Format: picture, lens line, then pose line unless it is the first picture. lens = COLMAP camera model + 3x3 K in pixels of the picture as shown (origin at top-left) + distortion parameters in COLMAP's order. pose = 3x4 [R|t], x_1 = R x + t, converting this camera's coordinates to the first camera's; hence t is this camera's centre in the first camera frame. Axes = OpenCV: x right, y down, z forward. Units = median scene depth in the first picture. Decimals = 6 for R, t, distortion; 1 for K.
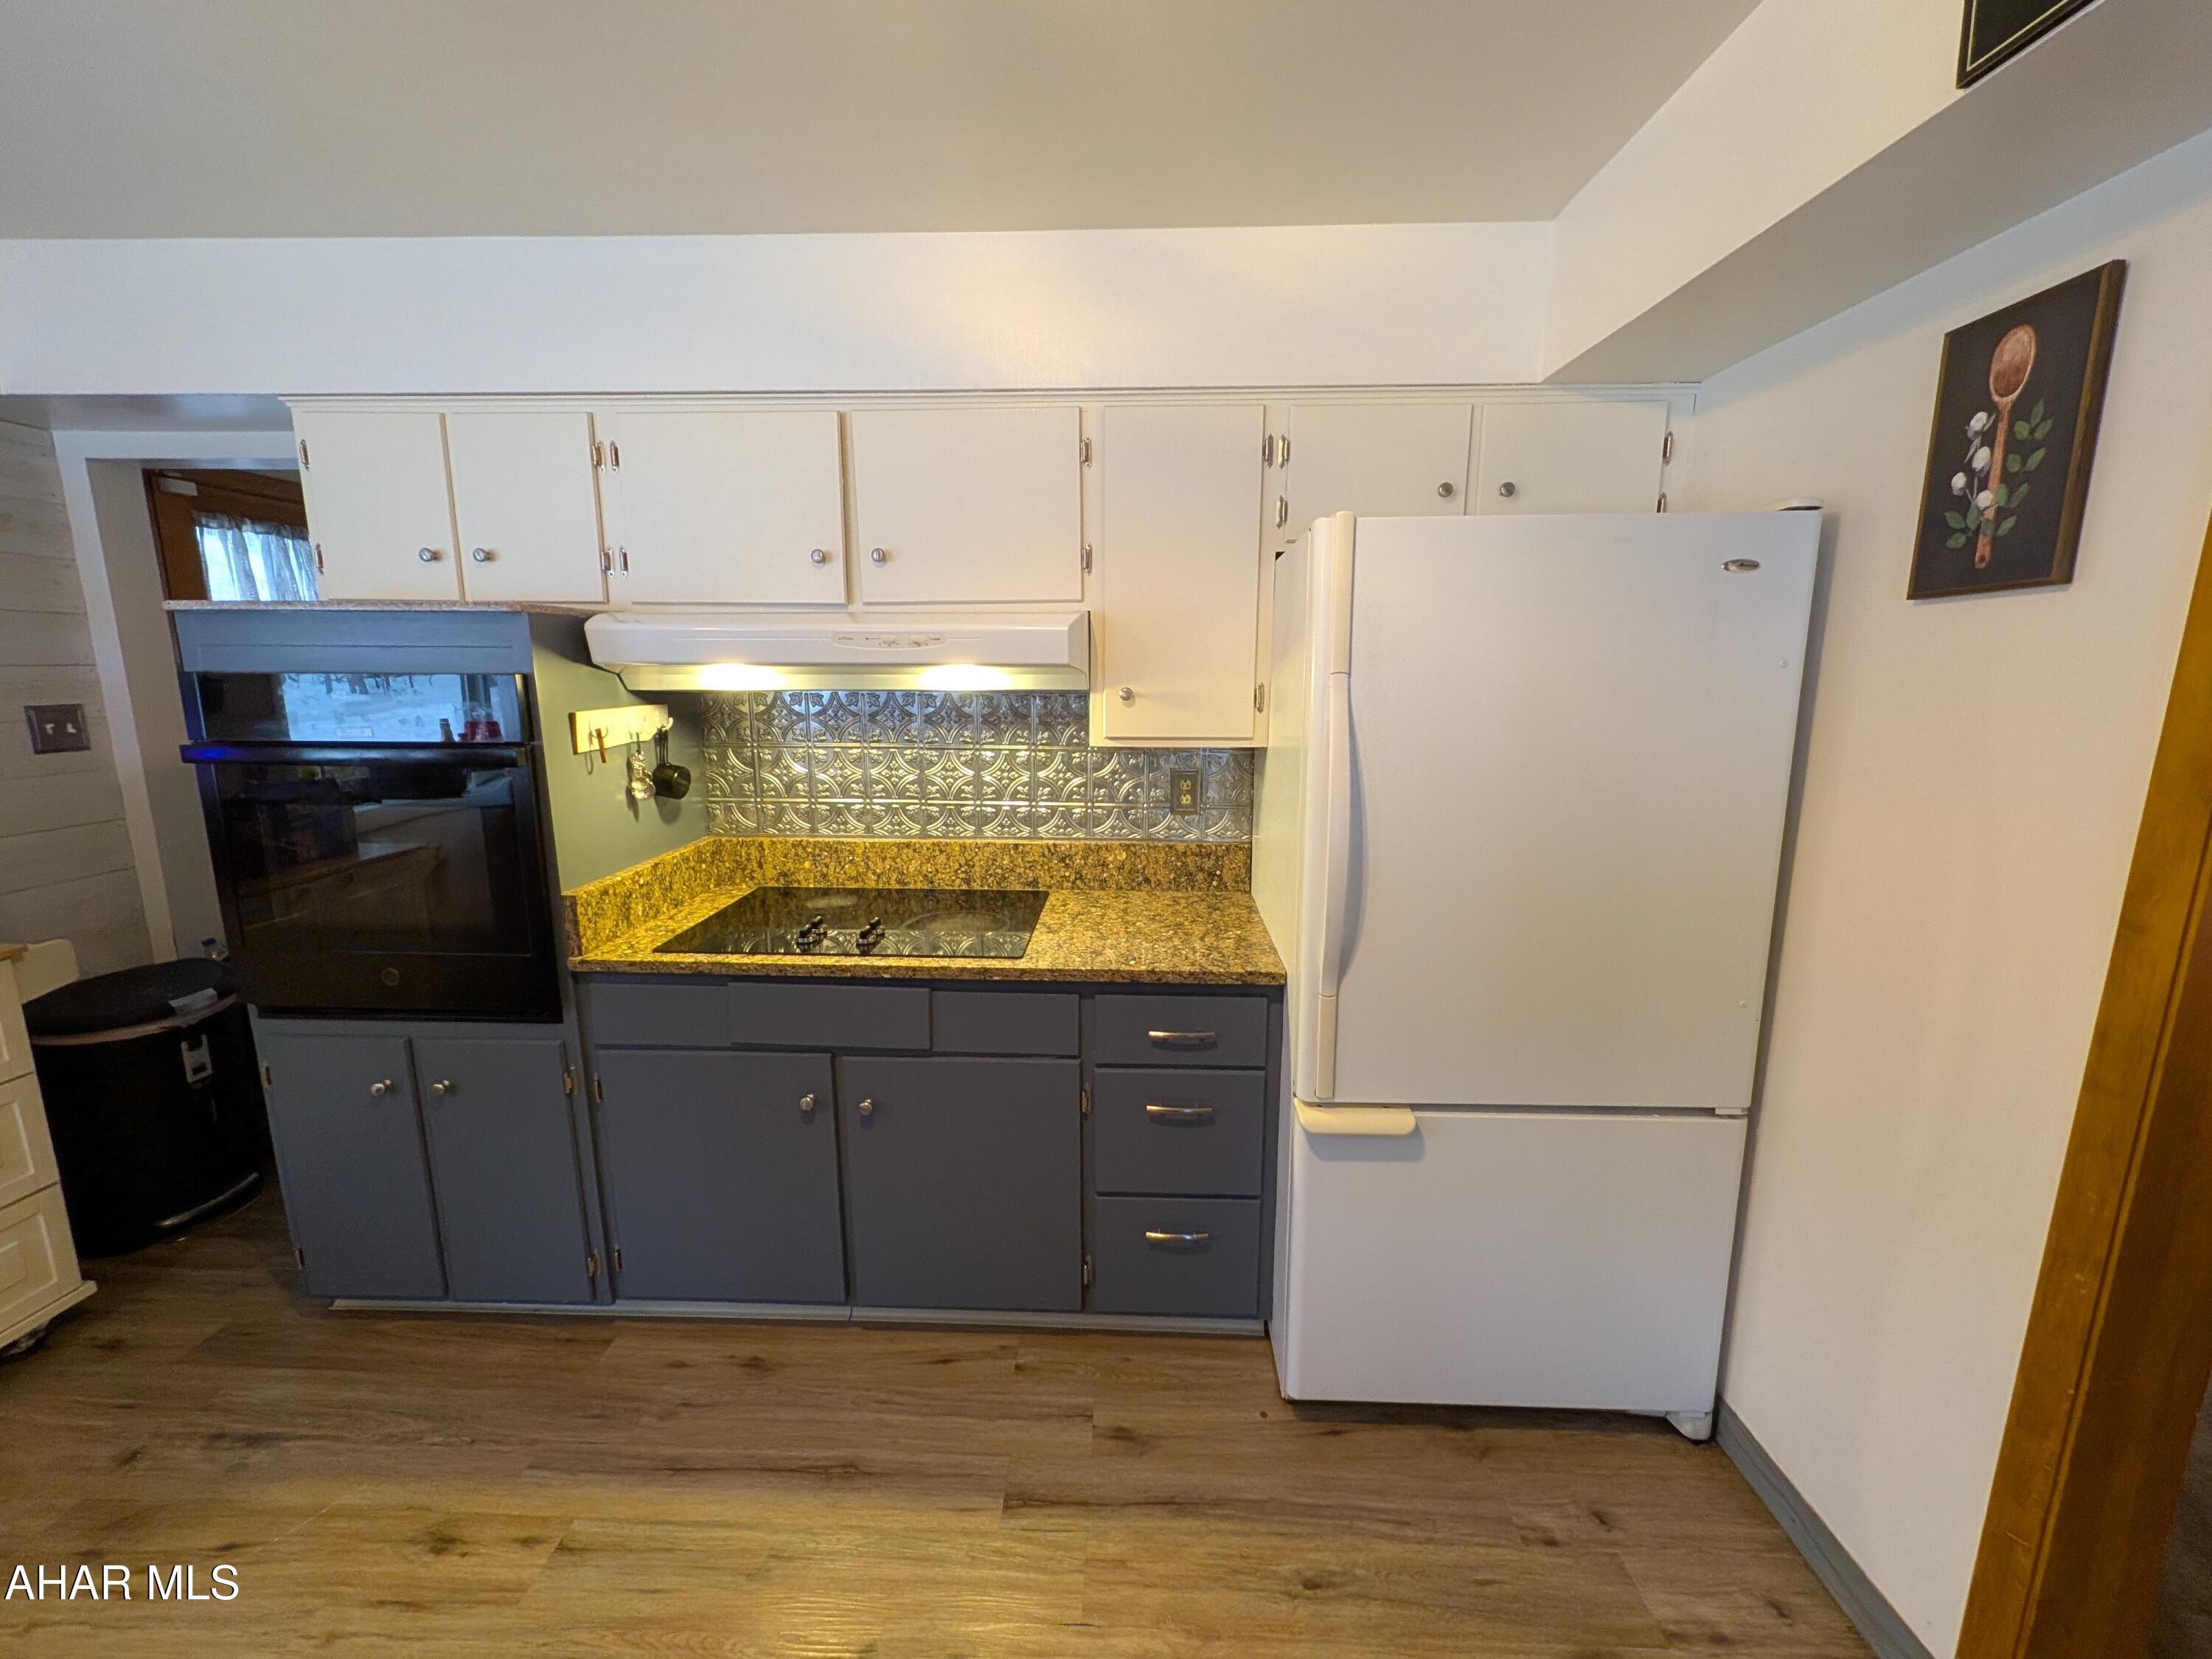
lens RADIAL K [[884.9, 0, 1108.2], [0, 884.9, 826.5], [0, 0, 1]] dist [0.000088, 0.000645]
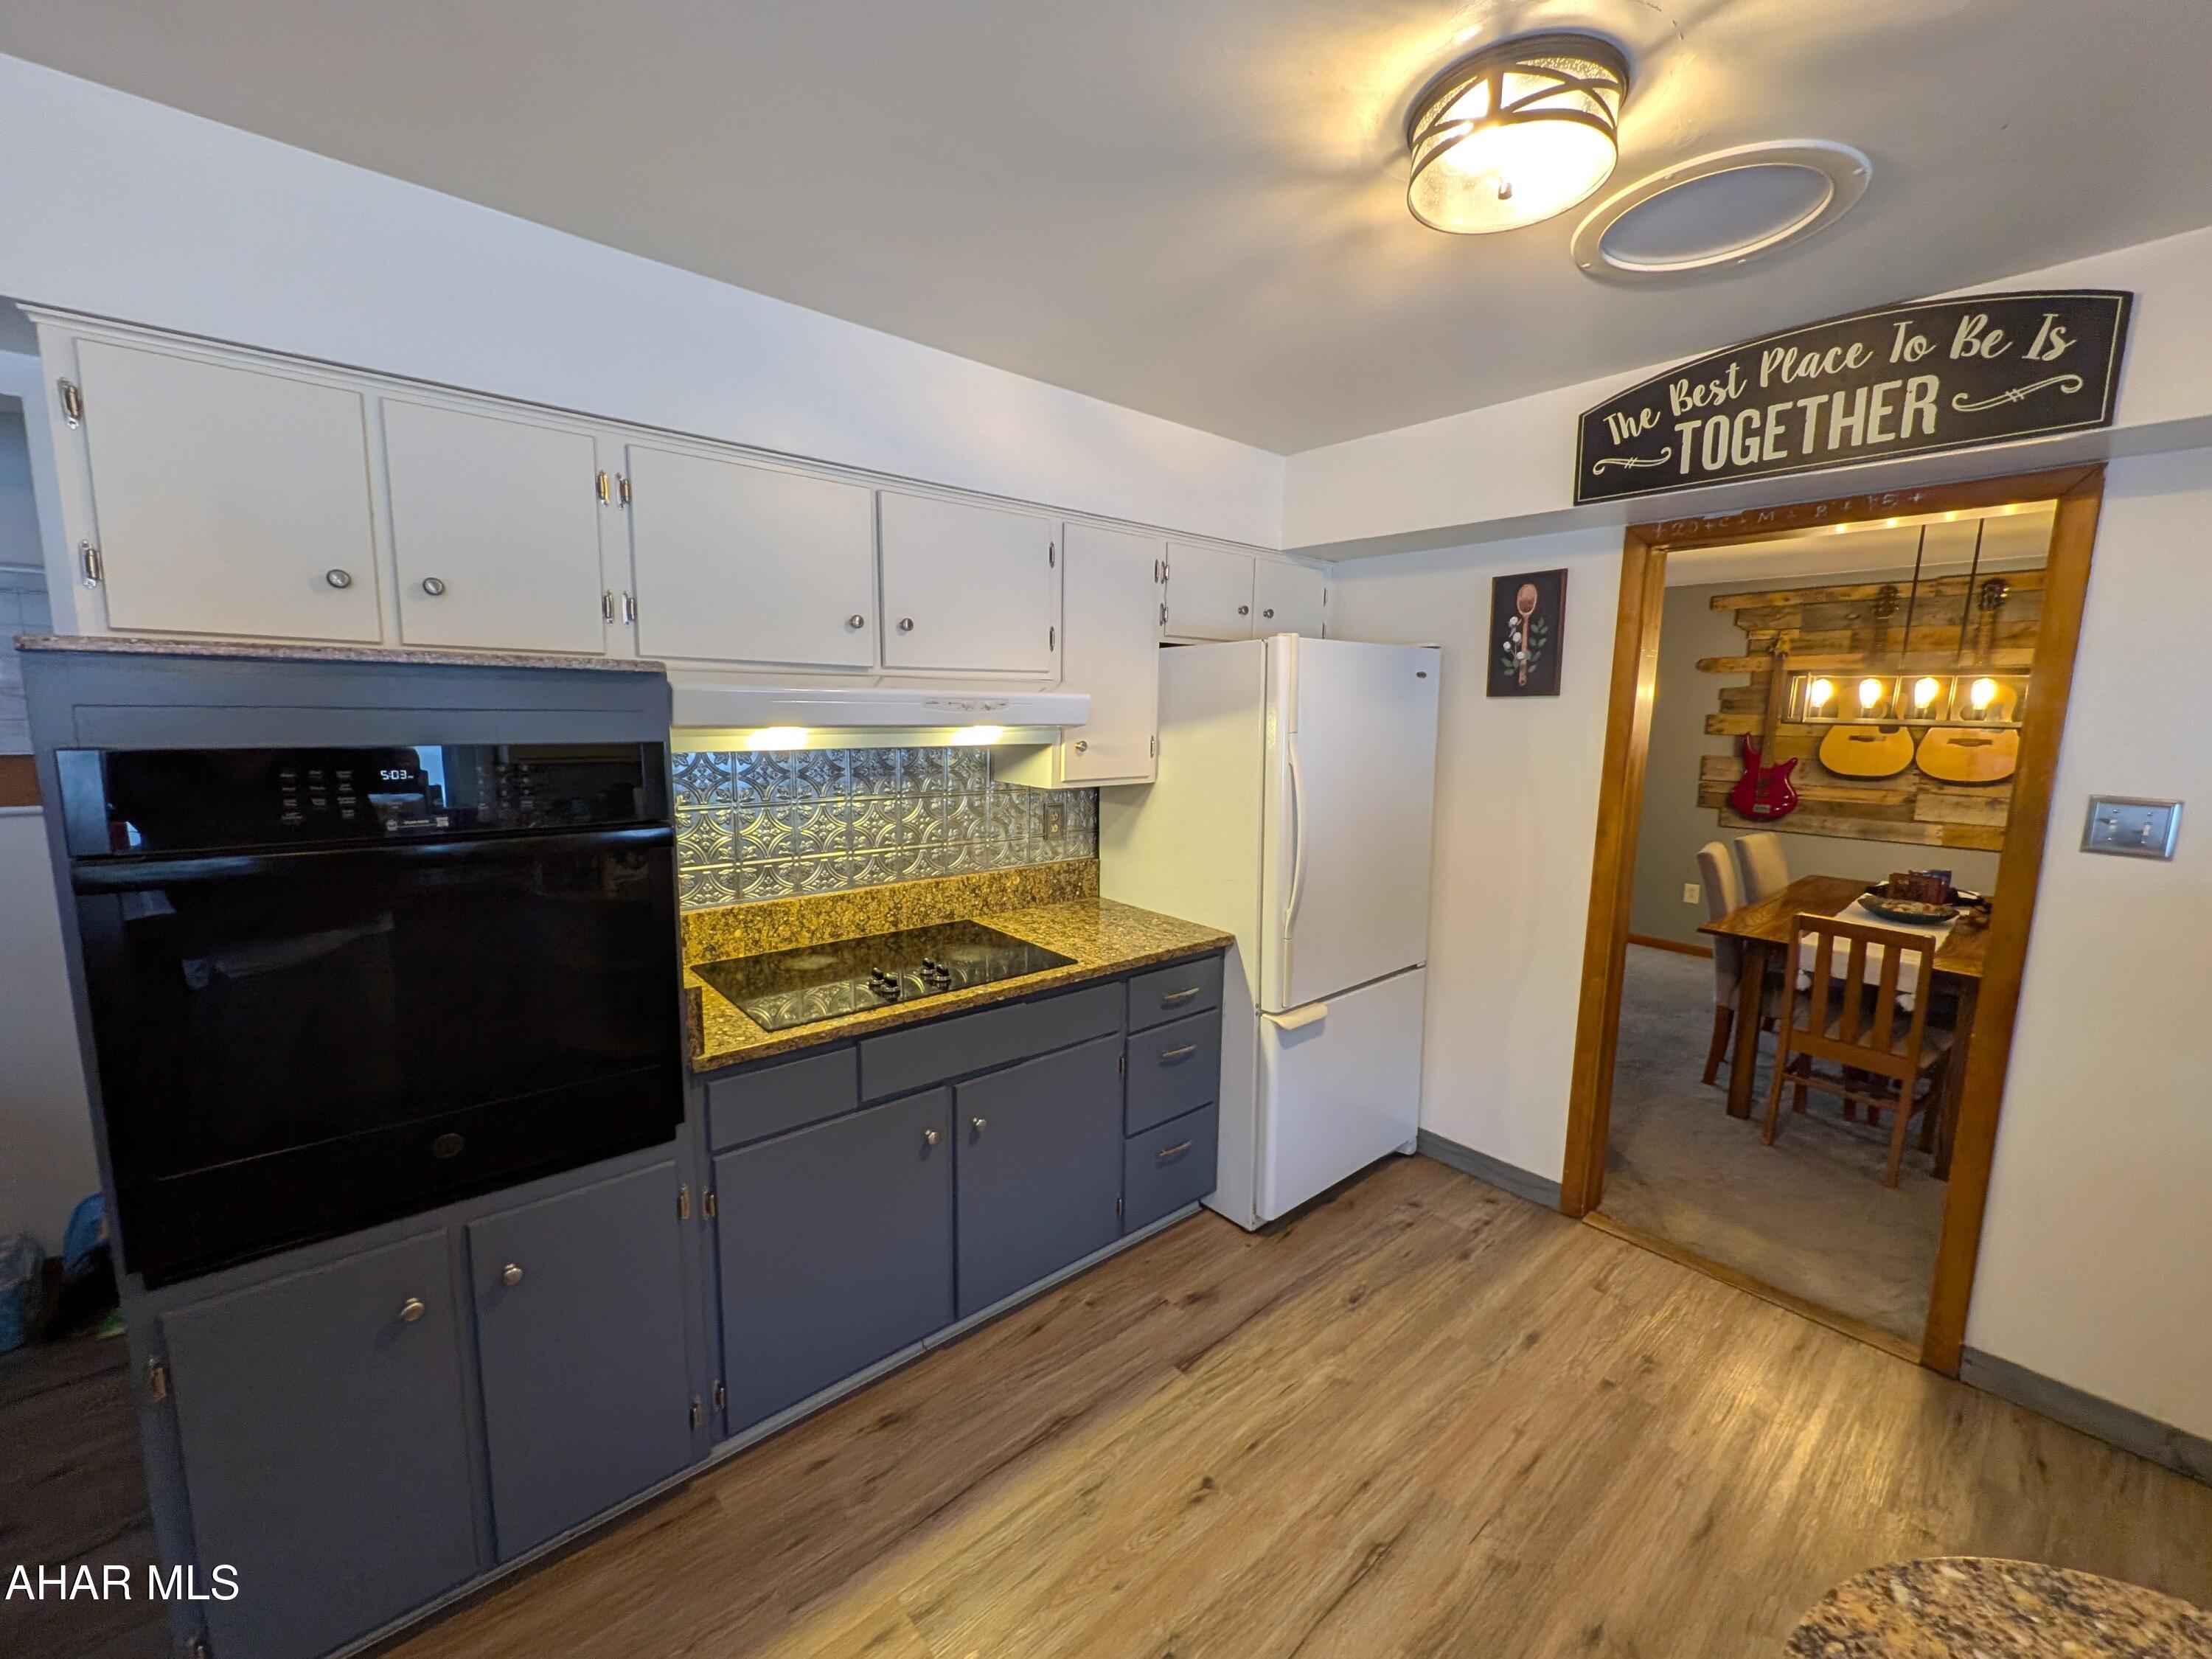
lens RADIAL K [[884.9, 0, 1114.8], [0, 884.9, 825.9], [0, 0, 1]] dist [0.000088, 0.000645]
pose [[0.726794, -0.083966, 0.681704, -0.818631], [0.110114, 0.993906, 0.005022, -0.037118], [-0.677972, 0.071415, 0.731611, 0.046731]]
